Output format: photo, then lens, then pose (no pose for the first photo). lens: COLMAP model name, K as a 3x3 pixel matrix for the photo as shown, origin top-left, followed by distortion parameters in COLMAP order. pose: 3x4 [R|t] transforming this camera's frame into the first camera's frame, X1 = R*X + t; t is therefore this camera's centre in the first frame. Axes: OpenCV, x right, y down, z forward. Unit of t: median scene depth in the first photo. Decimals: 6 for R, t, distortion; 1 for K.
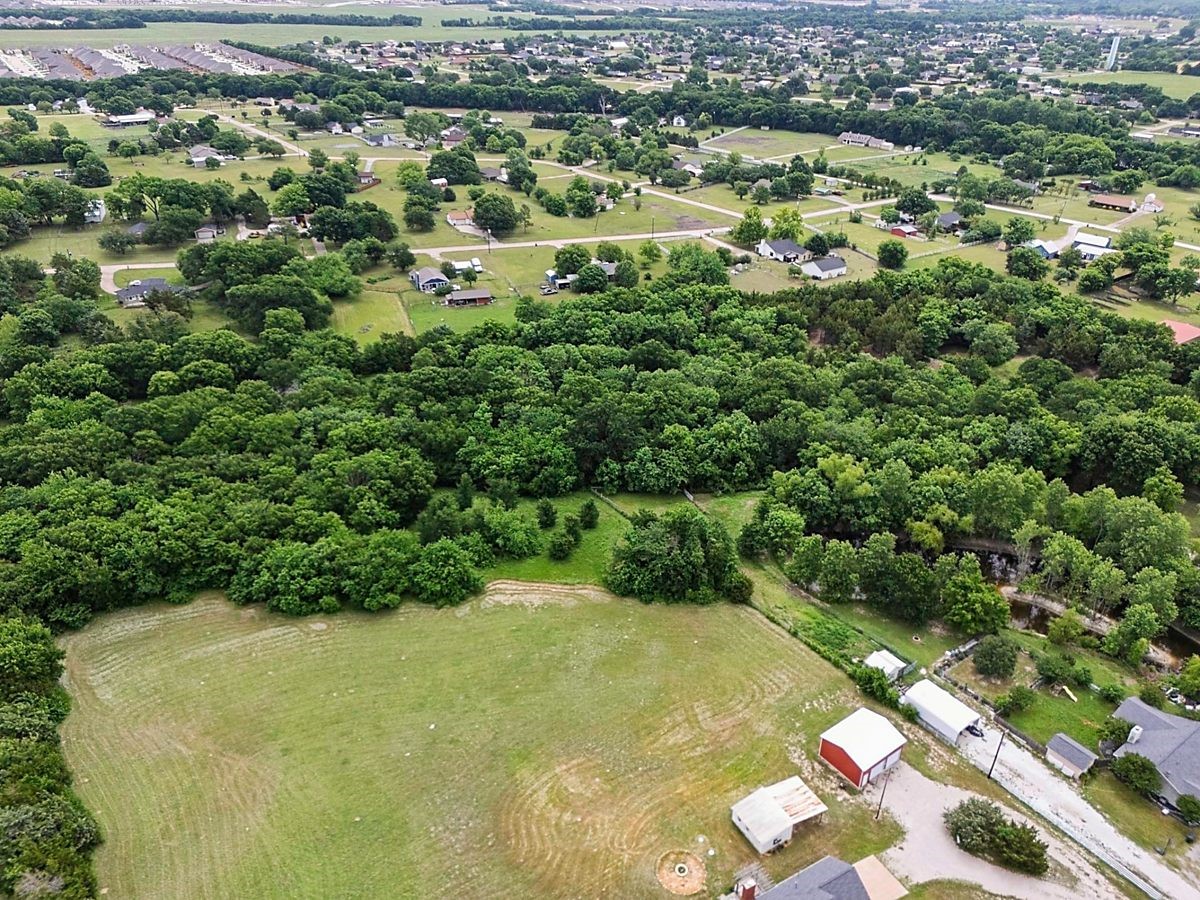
lens RADIAL K [[885.2, 0, 600.0], [0, 885.2, 450.0], [0, 0, 1]] dist [0.067296, -0.062811]
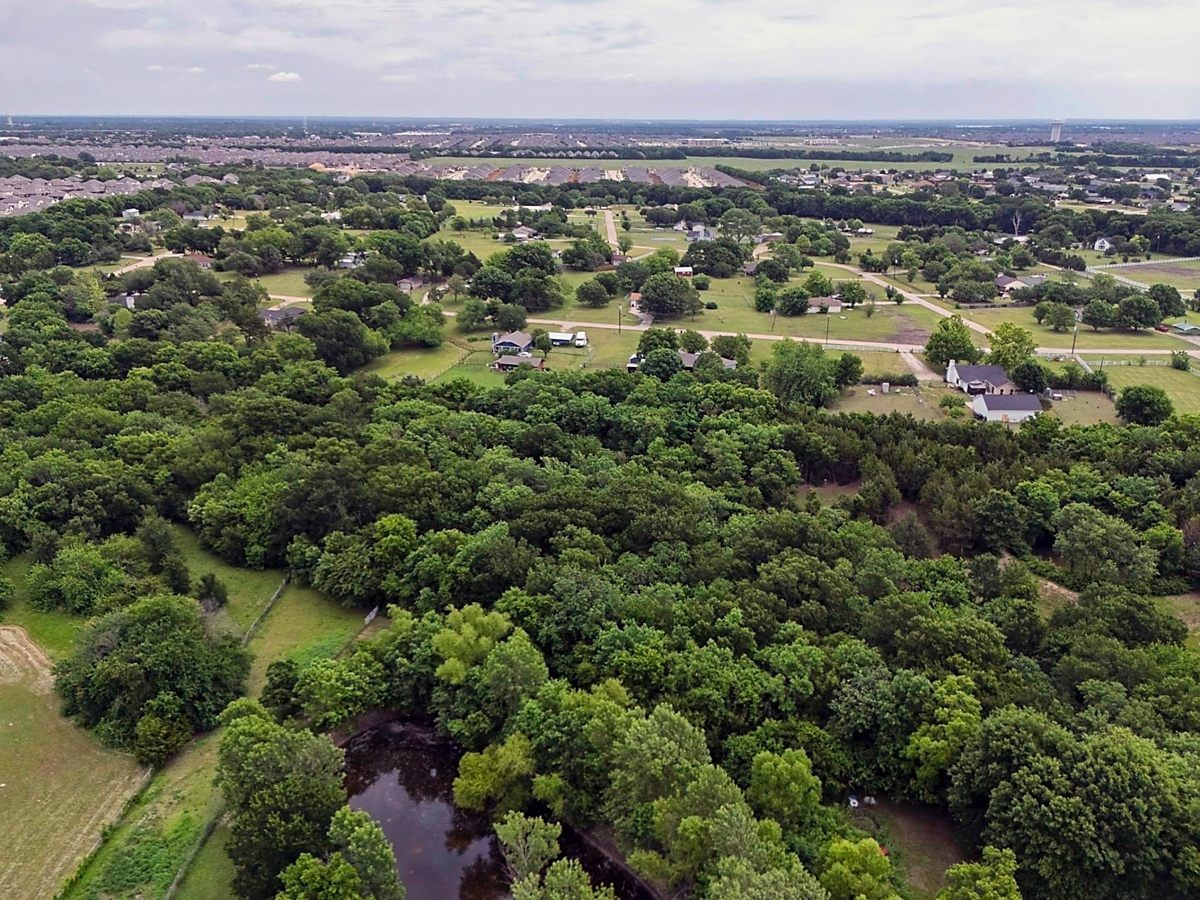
lens RADIAL K [[885.2, 0, 600.0], [0, 885.2, 450.0], [0, 0, 1]] dist [0.067296, -0.062811]
pose [[0.818449, 0.189762, -0.542338, 0.195980], [-0.266072, 0.961758, -0.065018, -0.025252], [0.509260, 0.197515, 0.837641, 0.149872]]
